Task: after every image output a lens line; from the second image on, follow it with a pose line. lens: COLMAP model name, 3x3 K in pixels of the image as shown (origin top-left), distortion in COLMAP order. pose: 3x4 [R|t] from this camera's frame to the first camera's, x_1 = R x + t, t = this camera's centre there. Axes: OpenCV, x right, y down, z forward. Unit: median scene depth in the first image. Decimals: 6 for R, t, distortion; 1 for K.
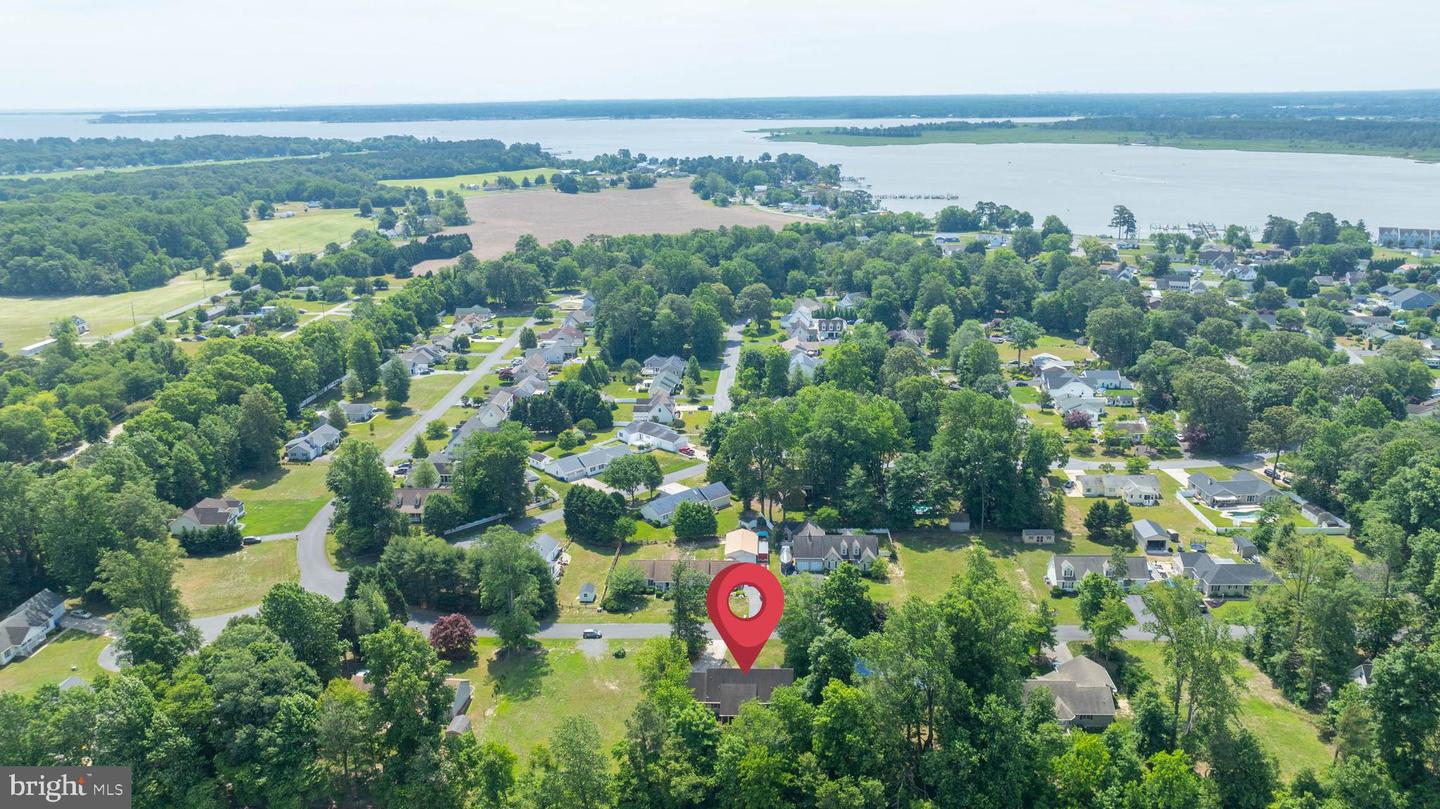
lens RADIAL K [[1024.6, 0, 718.6], [0, 1024.6, 405.2], [0, 0, 1]] dist [0.002998, 0.000856]
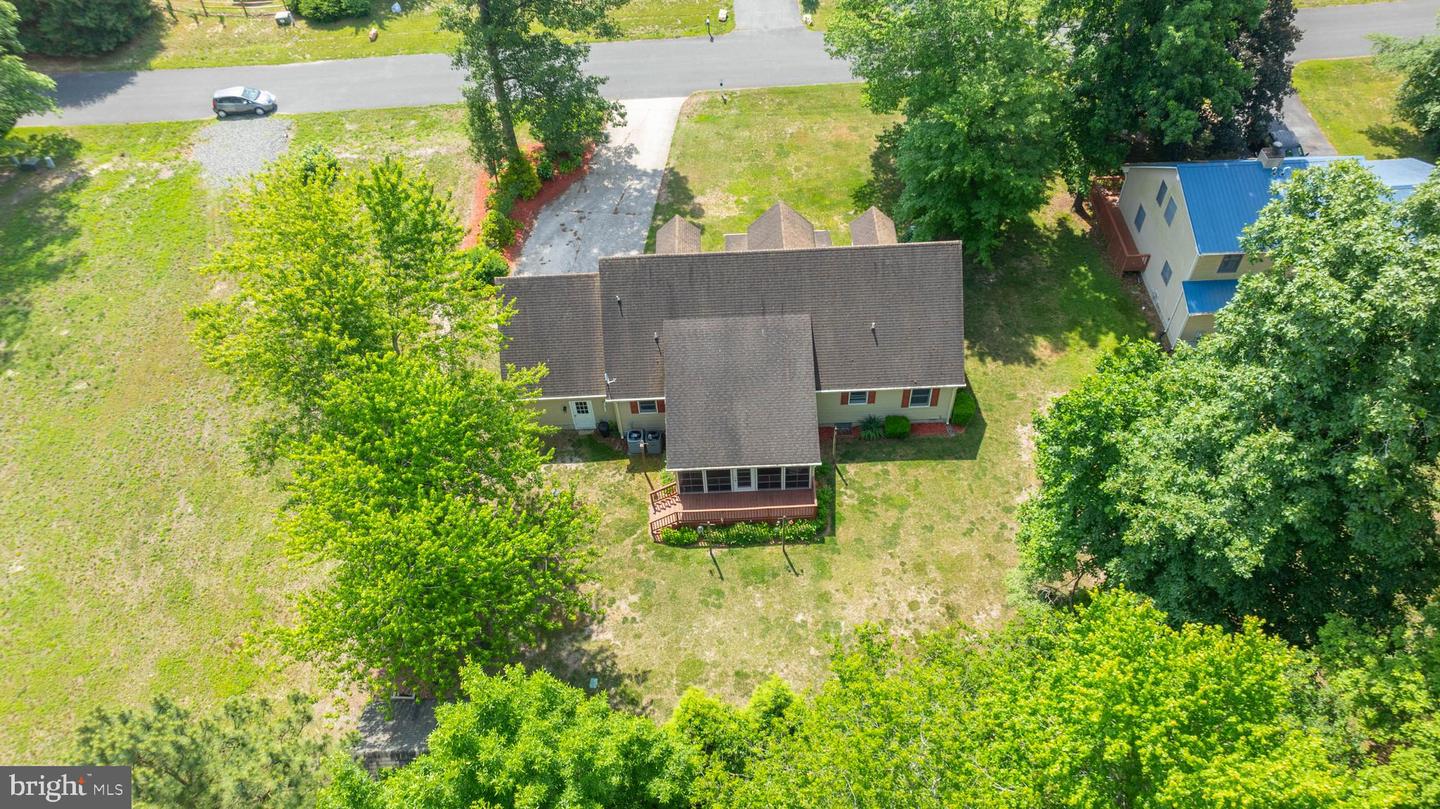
lens RADIAL K [[1024.6, 0, 721.8], [0, 1024.6, 406.9], [0, 0, 1]] dist [0.002998, 0.000856]
pose [[0.997078, -0.072002, 0.025525, 0.007947], [0.046269, 0.835071, 0.548193, 0.137343], [-0.060786, -0.545410, 0.835962, 0.685832]]
